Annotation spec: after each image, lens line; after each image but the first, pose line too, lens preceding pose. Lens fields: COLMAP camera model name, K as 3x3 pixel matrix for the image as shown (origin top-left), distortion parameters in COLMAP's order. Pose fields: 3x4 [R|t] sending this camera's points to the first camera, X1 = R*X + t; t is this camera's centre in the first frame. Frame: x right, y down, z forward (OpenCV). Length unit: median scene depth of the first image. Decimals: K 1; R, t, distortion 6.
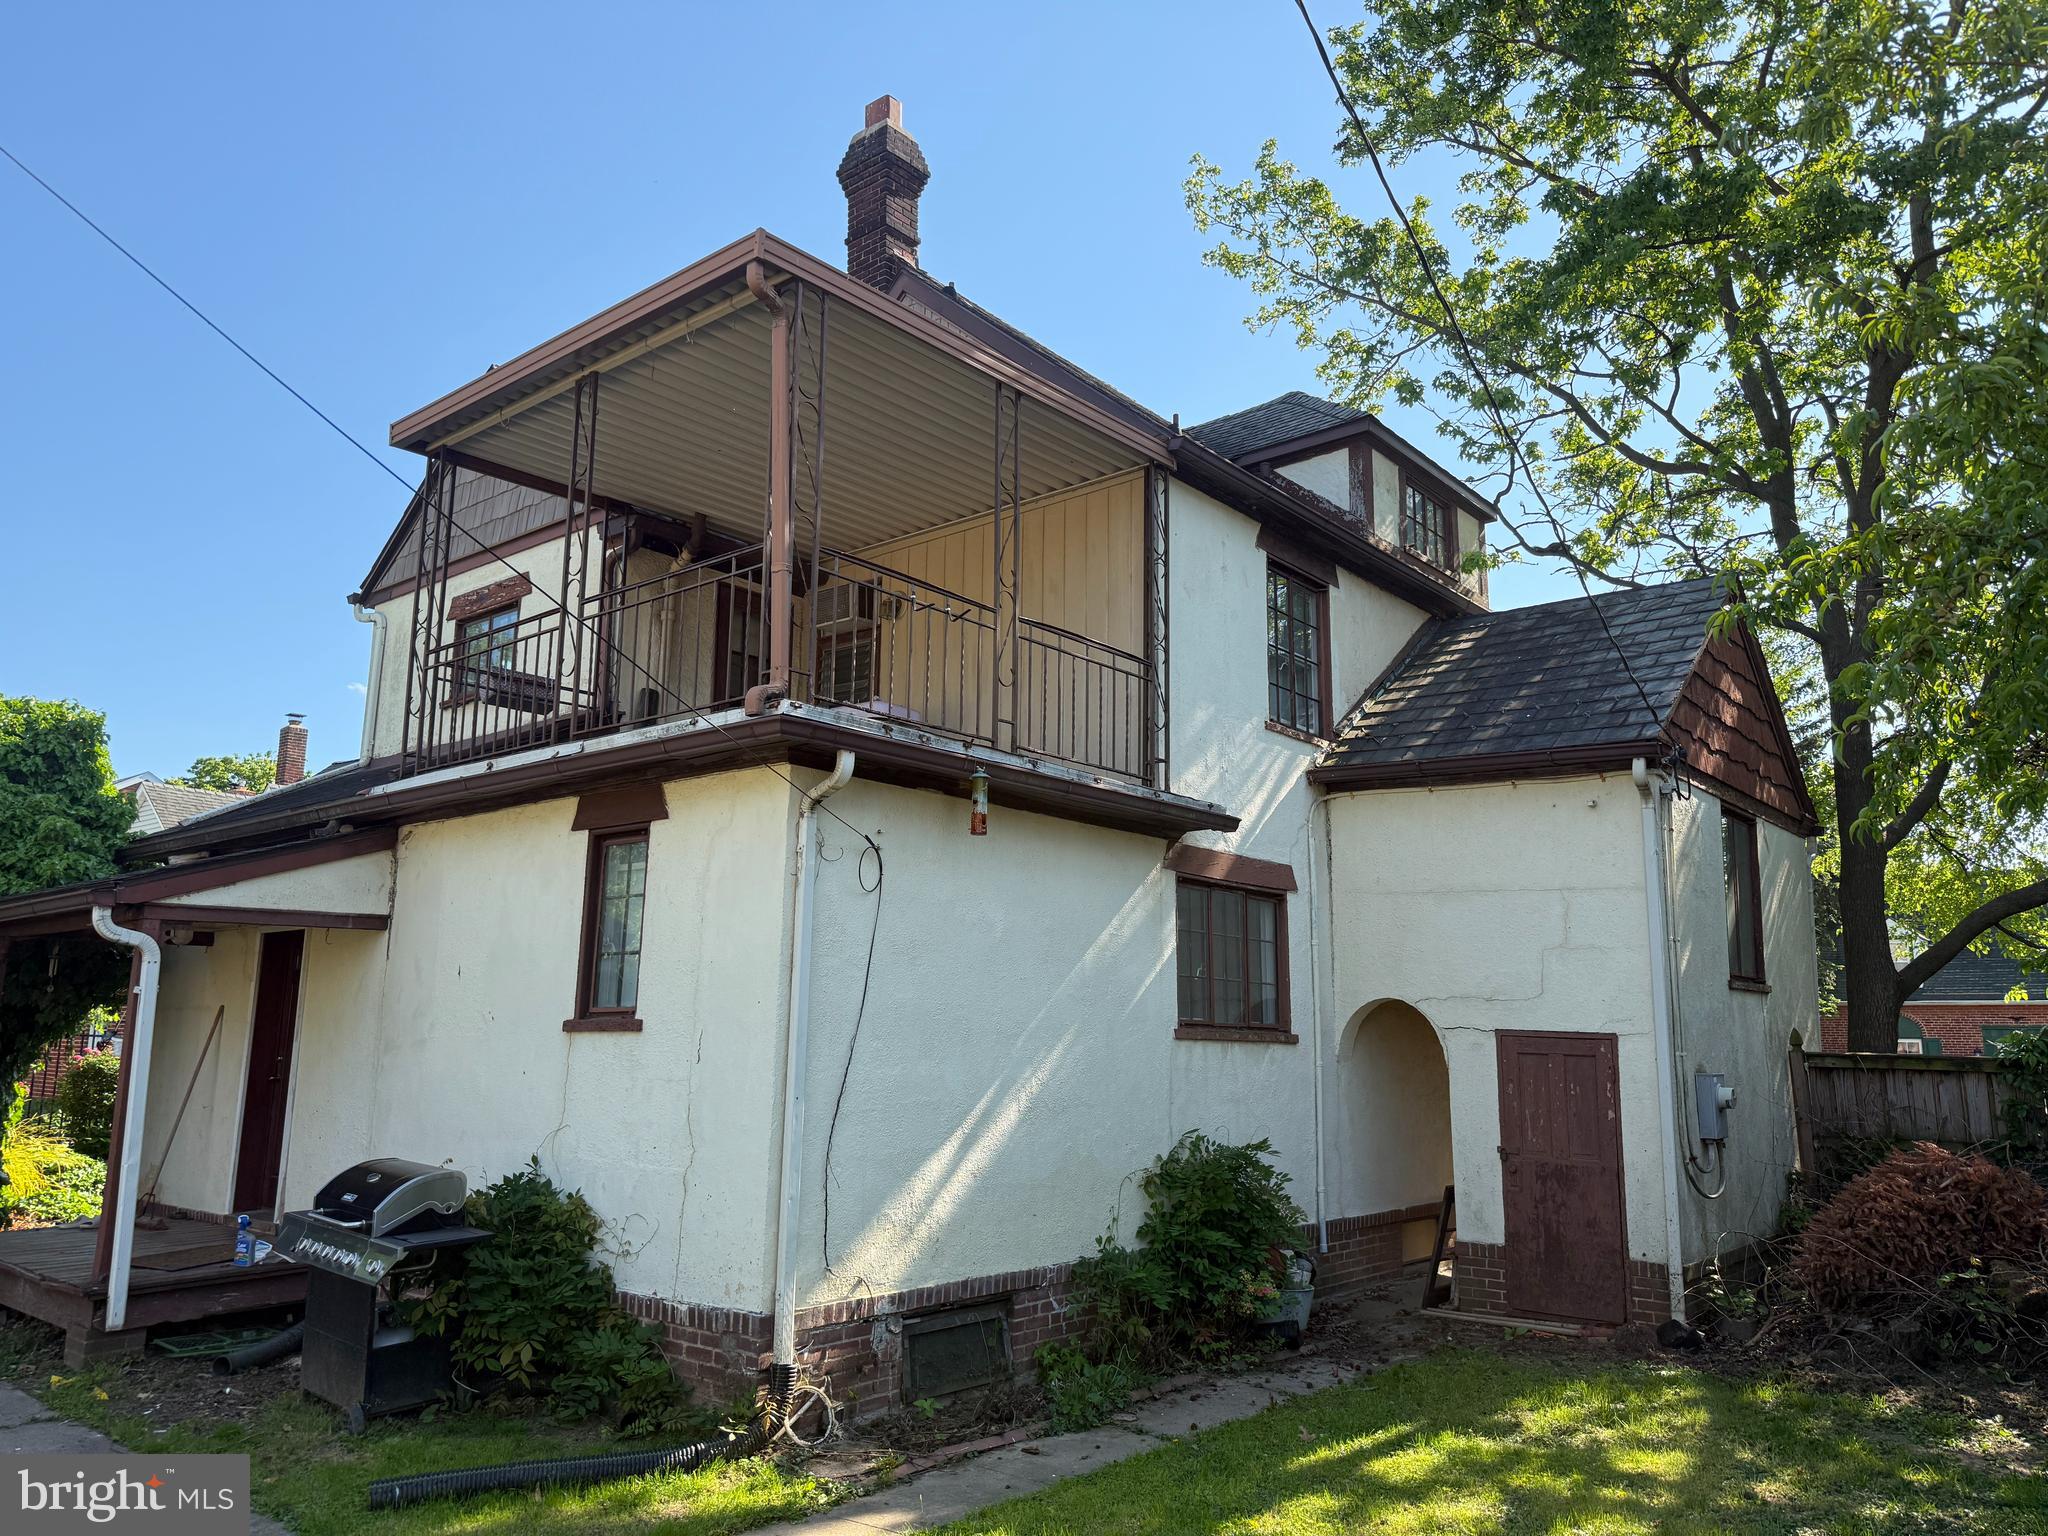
lens RADIAL K [[1433.1, 0, 1028.8], [0, 1433.1, 726.2], [0, 0, 1]] dist [0.074223, -0.100002]
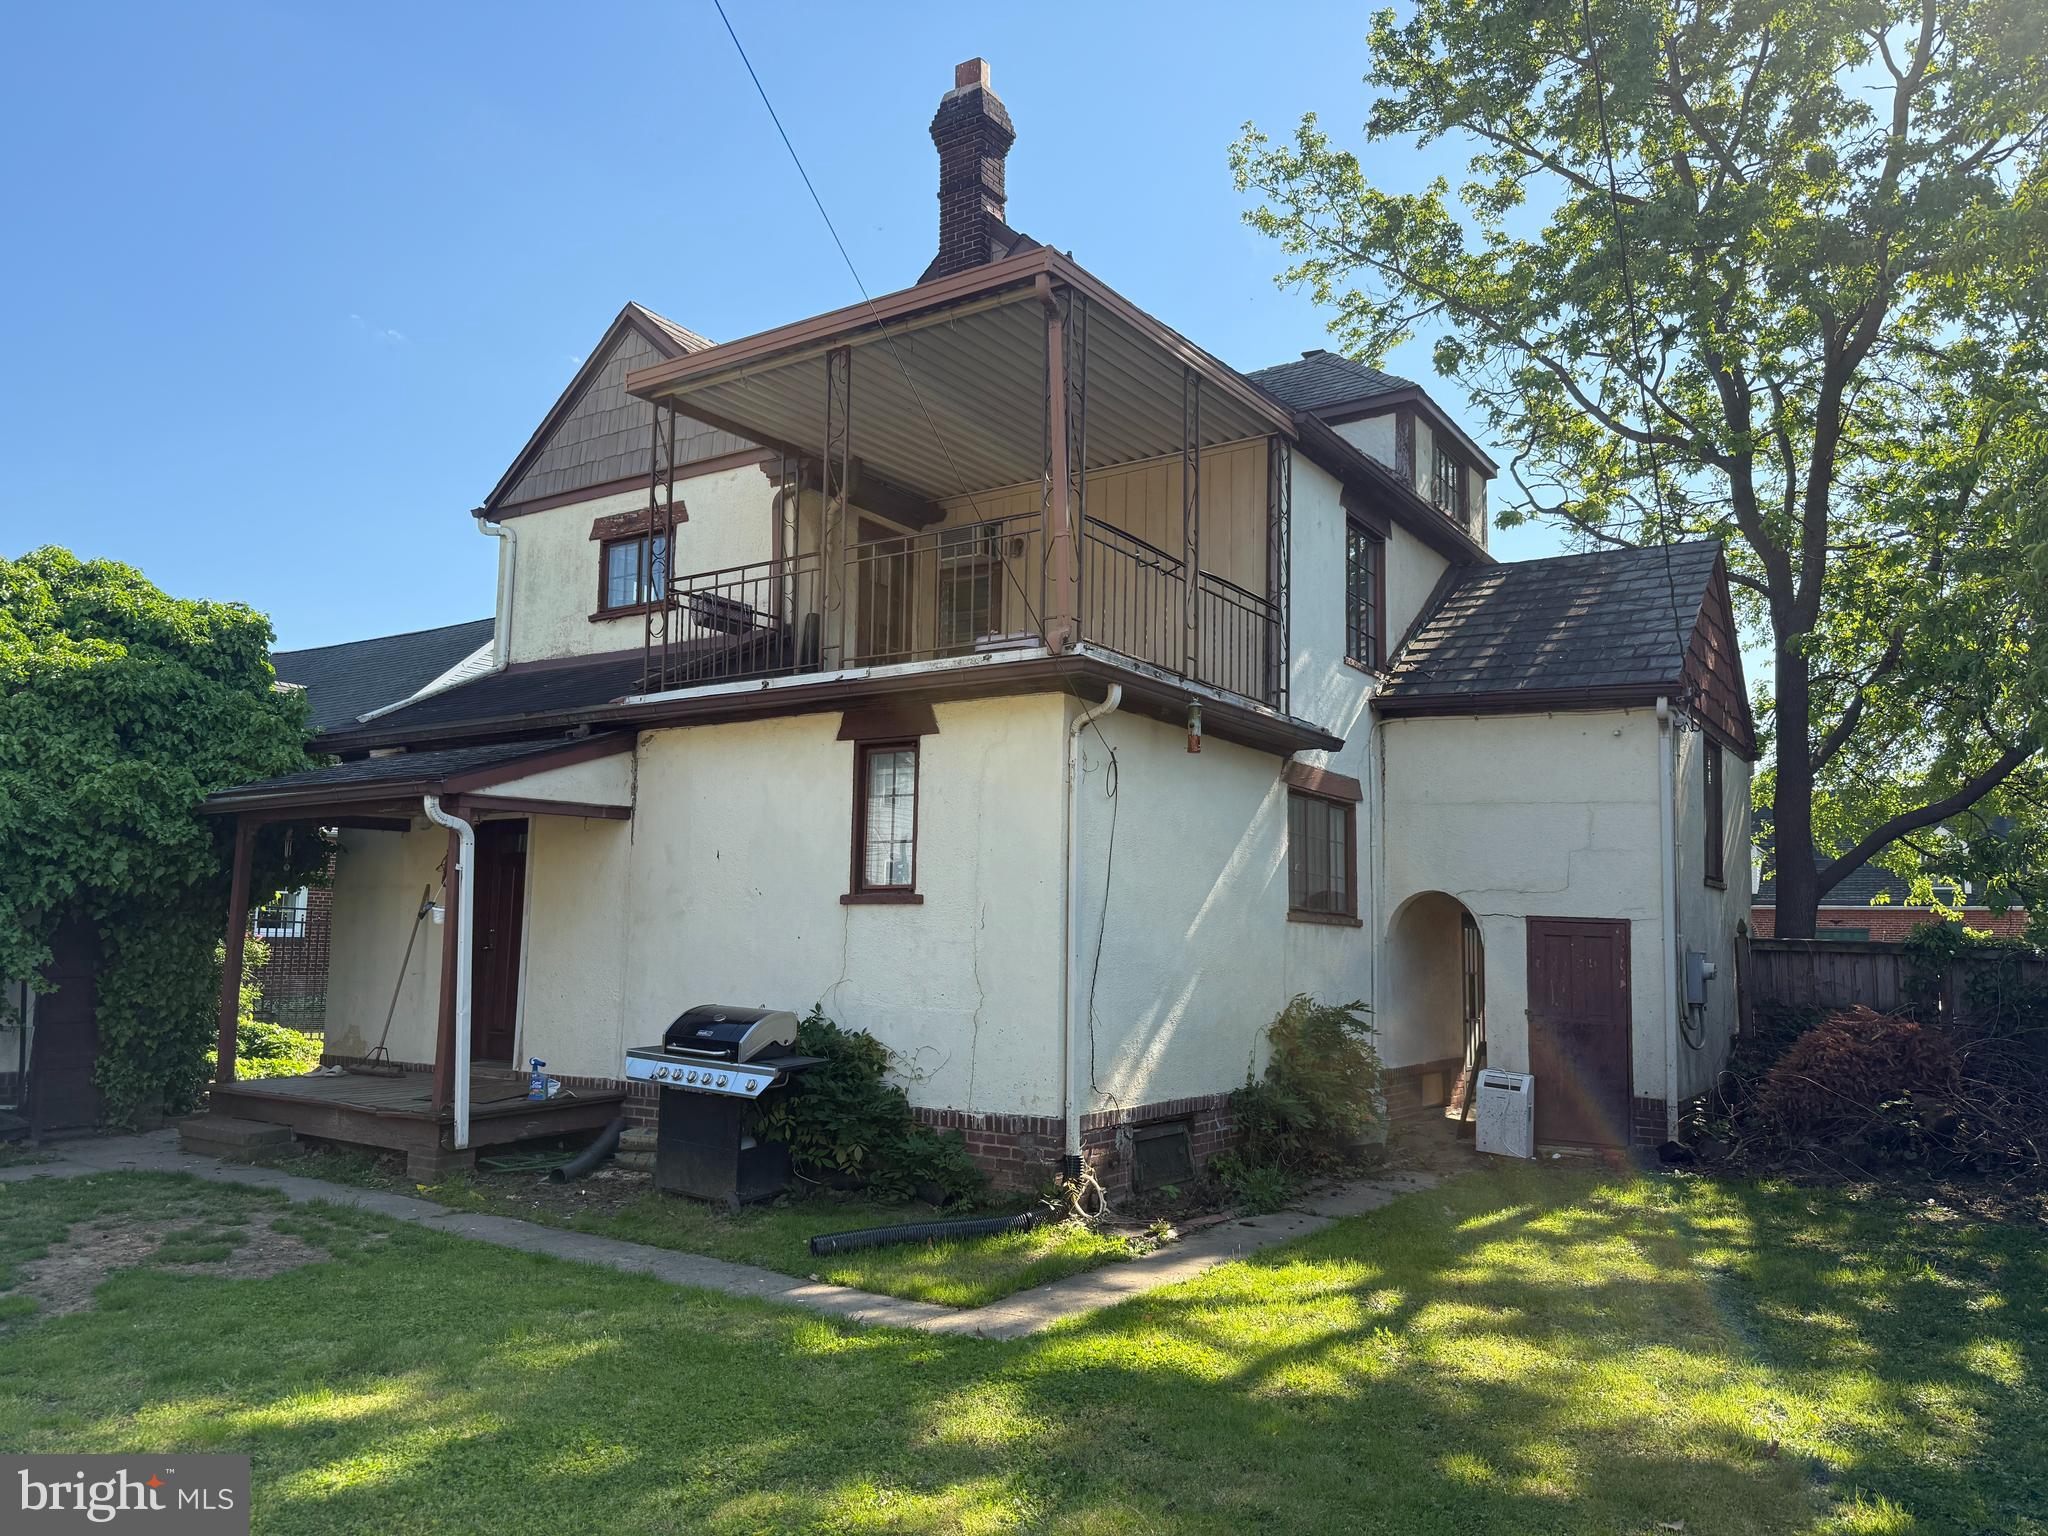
lens RADIAL K [[1439.0, 0, 1011.4], [0, 1439.0, 748.0], [0, 0, 1]] dist [0.137582, -0.227916]
pose [[0.994708, 0.021058, 0.100565, -0.251600], [-0.029358, 0.996218, 0.081782, -0.020311], [-0.098463, -0.084301, 0.991564, -0.176656]]
